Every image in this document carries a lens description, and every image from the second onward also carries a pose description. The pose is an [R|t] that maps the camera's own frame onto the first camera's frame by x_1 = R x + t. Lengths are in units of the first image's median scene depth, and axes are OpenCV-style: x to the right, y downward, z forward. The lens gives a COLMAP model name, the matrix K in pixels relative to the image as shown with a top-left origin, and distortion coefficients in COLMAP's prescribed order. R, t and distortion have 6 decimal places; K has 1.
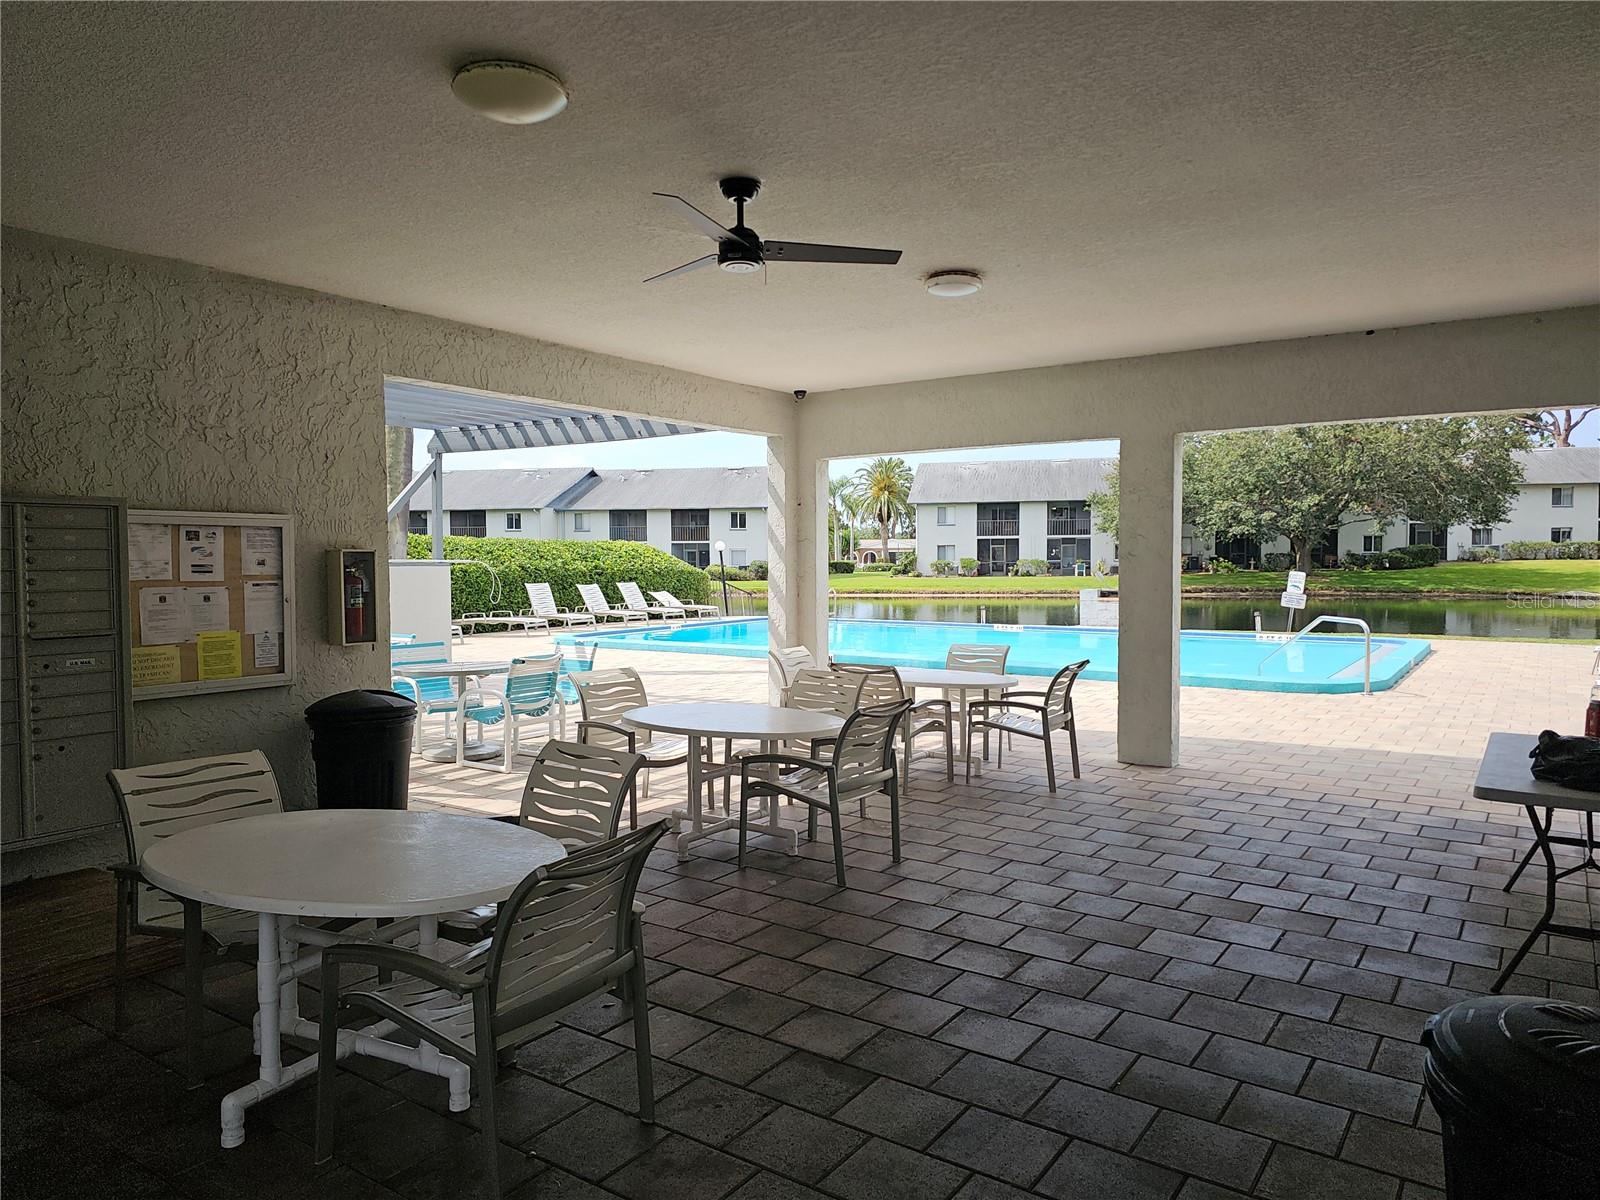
lens RADIAL K [[1064.0, 0, 794.1], [0, 1064.0, 609.1], [0, 0, 1]] dist [0.001742, -0.005512]
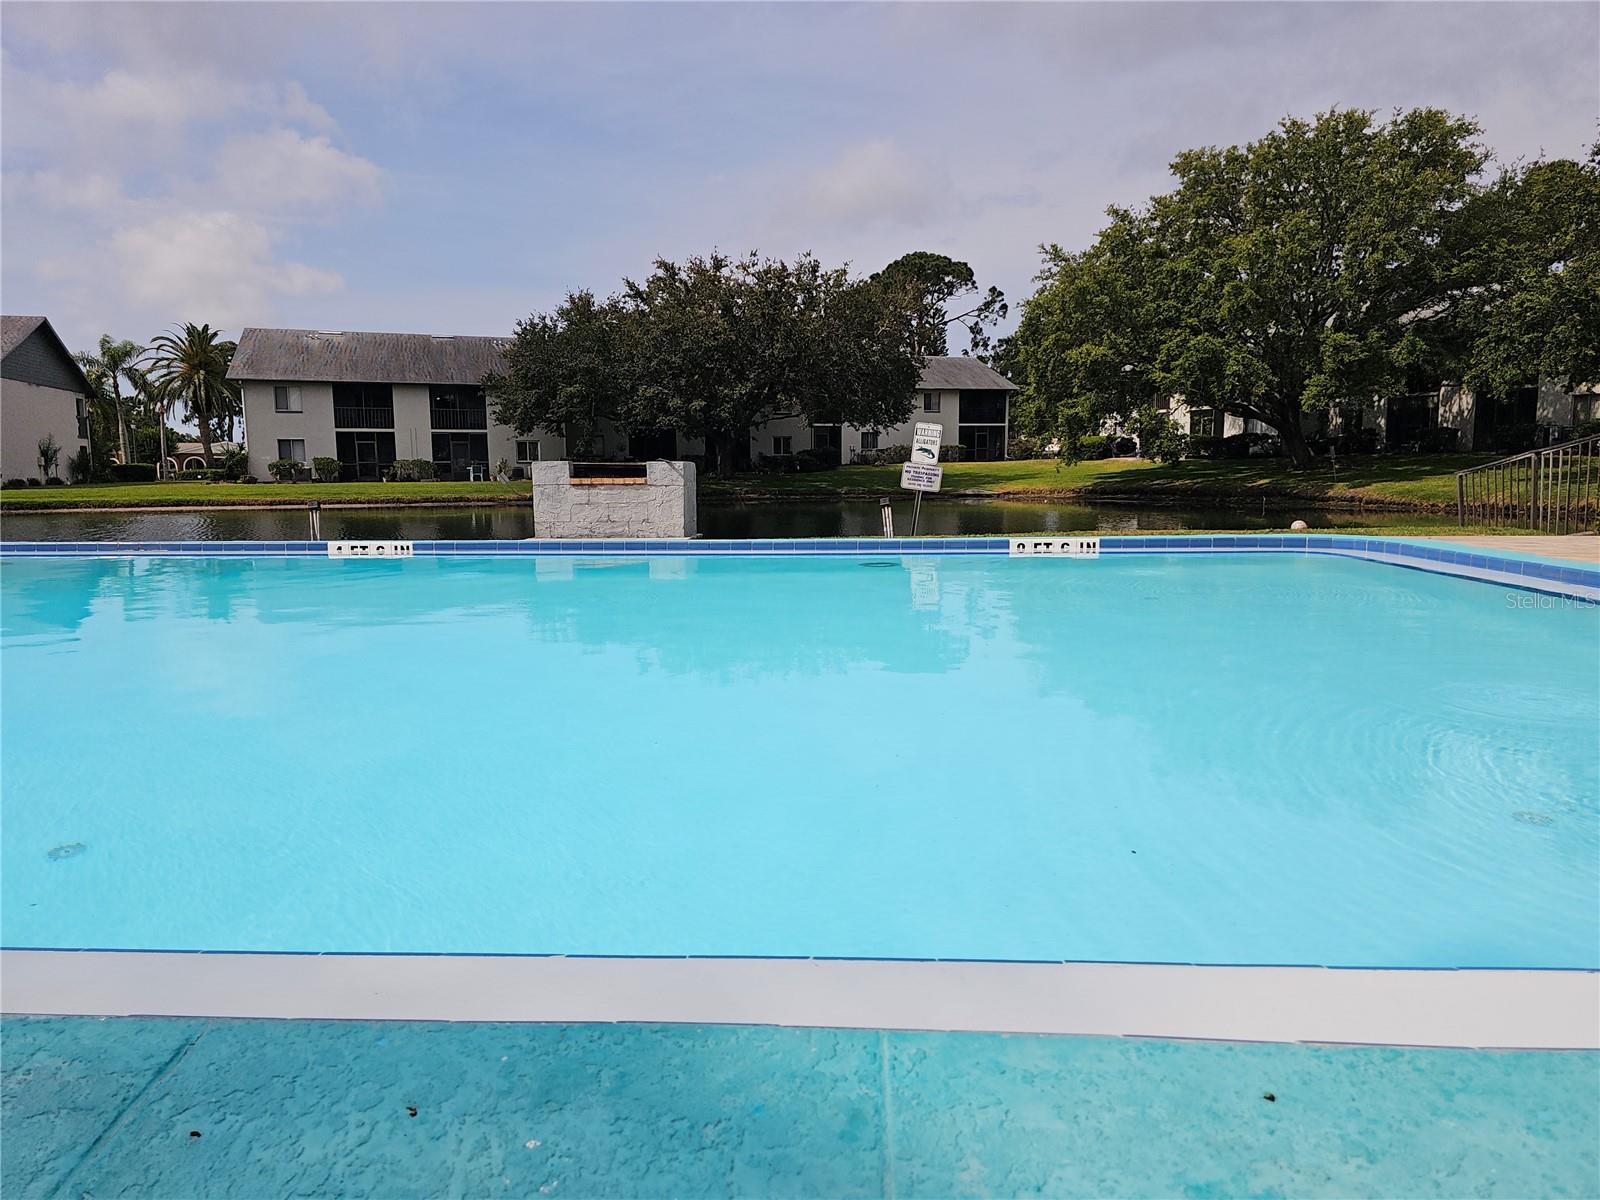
lens RADIAL K [[1064.0, 0, 794.1], [0, 1064.0, 609.1], [0, 0, 1]] dist [0.001742, -0.005512]
pose [[0.845806, -0.071126, 0.528727, 0.042572], [0.030020, 0.995848, 0.085941, 0.003644], [-0.532645, -0.056817, 0.844430, 0.201031]]
